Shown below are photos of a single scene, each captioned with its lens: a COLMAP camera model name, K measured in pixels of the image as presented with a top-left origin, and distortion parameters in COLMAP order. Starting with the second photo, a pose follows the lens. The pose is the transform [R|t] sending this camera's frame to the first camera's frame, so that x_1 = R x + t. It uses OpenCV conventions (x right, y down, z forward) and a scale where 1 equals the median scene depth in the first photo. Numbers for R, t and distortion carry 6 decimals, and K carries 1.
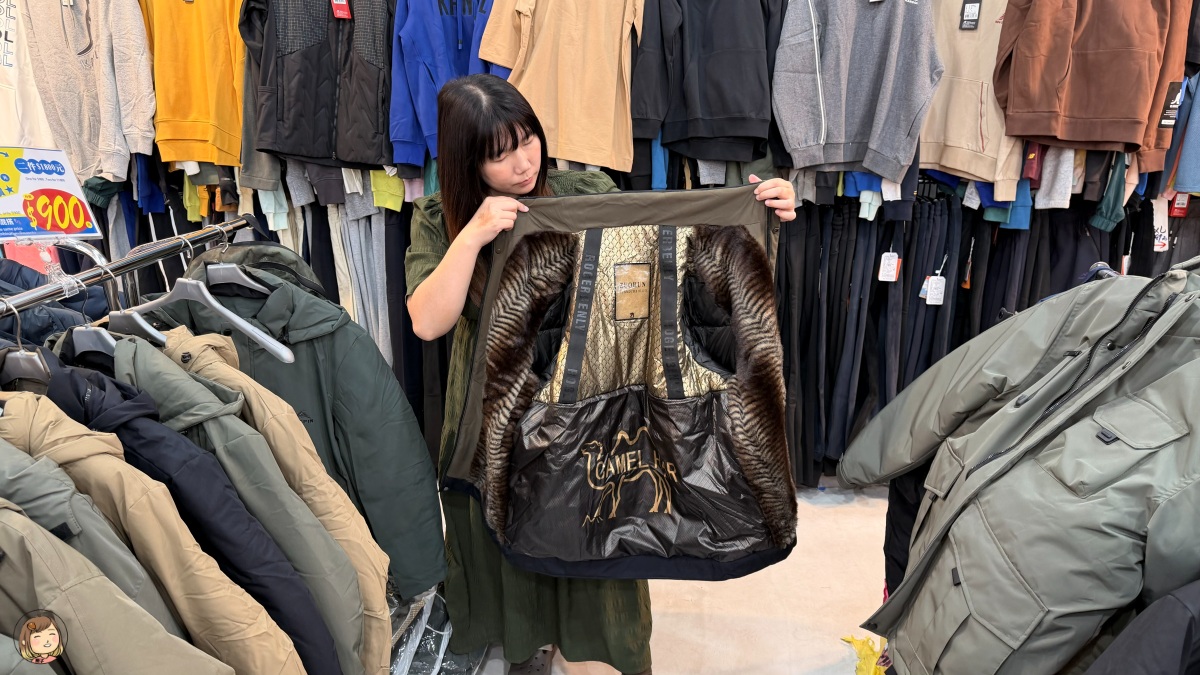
lens RADIAL K [[891.6, 0, 600.0], [0, 891.6, 337.5], [0, 0, 1]] dist [0.084456, -0.115244]
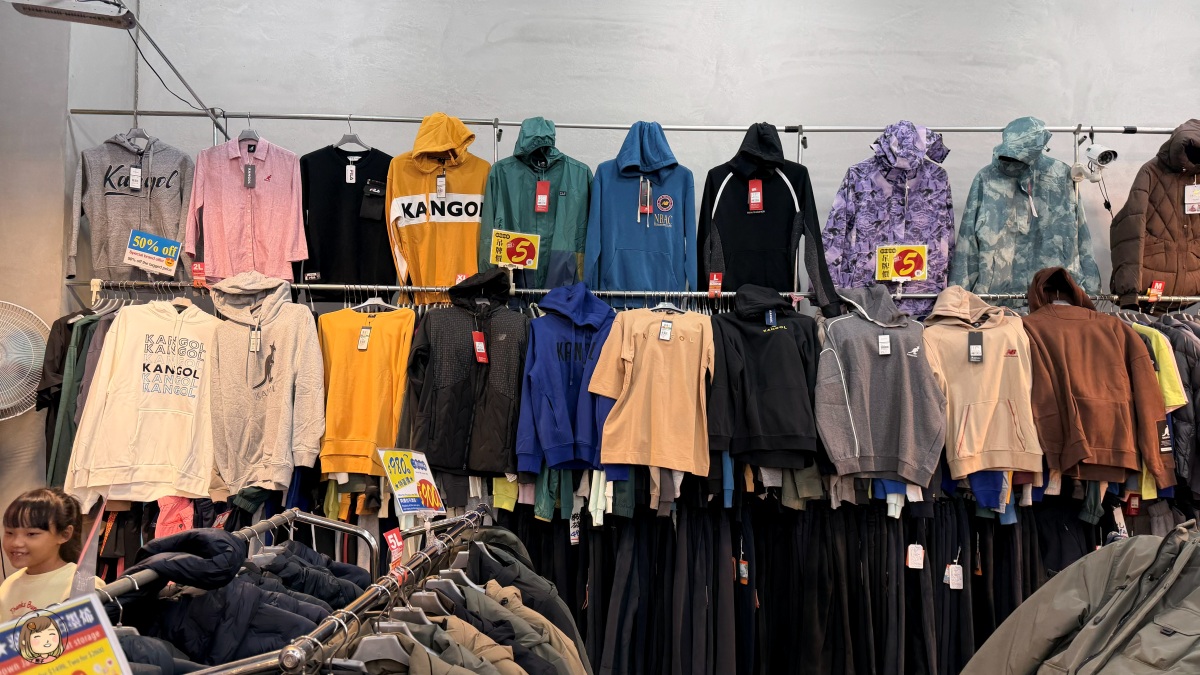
lens RADIAL K [[879.1, 0, 600.0], [0, 879.1, 337.5], [0, 0, 1]] dist [0.091932, -0.083425]
pose [[0.997154, 0.010776, 0.074622, -0.215822], [0.016073, 0.936599, -0.350035, 0.064278], [-0.073663, 0.350238, 0.933760, -0.225103]]
